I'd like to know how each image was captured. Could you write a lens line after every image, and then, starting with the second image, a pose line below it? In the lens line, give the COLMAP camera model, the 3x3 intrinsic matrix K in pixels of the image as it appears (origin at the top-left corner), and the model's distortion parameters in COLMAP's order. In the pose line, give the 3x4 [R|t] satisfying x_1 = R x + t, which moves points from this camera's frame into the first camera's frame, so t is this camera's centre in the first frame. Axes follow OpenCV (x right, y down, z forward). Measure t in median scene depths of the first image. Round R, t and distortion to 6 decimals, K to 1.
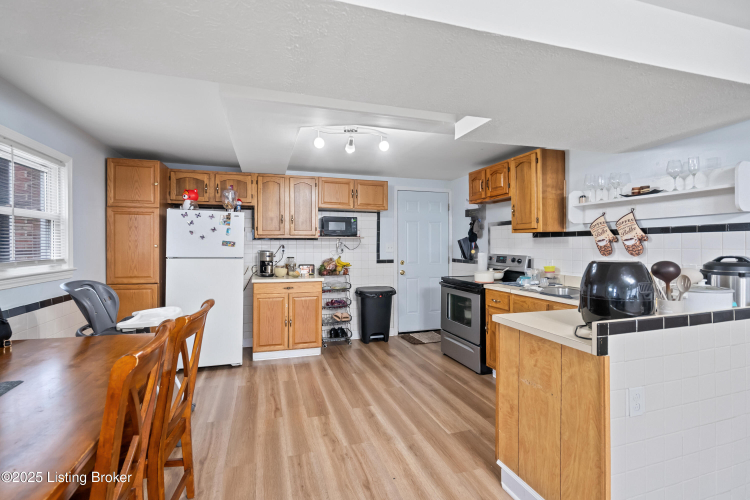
lens RADIAL K [[342.6, 0, 361.0], [0, 342.6, 247.6], [0, 0, 1]] dist [-0.000674, -0.000303]
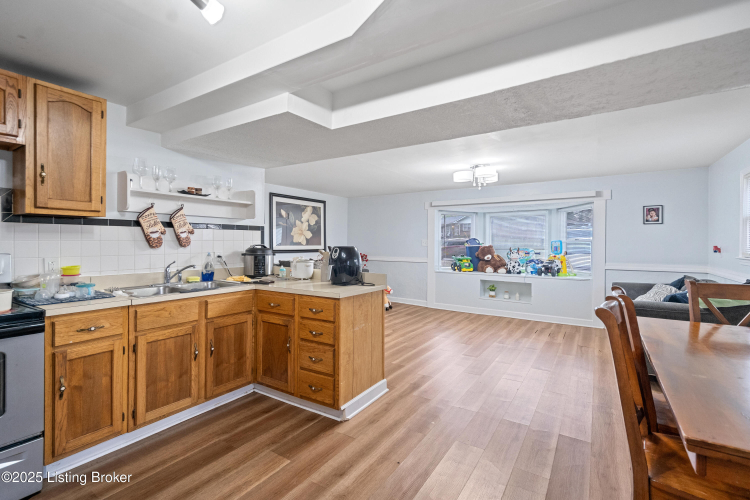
lens RADIAL K [[342.6, 0, 374.2], [0, 342.6, 243.8], [0, 0, 1]] dist [-0.000674, -0.000303]
pose [[-0.649170, -0.002172, 0.760640, -0.474514], [0.003289, 0.999979, 0.005662, 0.009212], [-0.760636, 0.006178, -0.649149, 1.285132]]
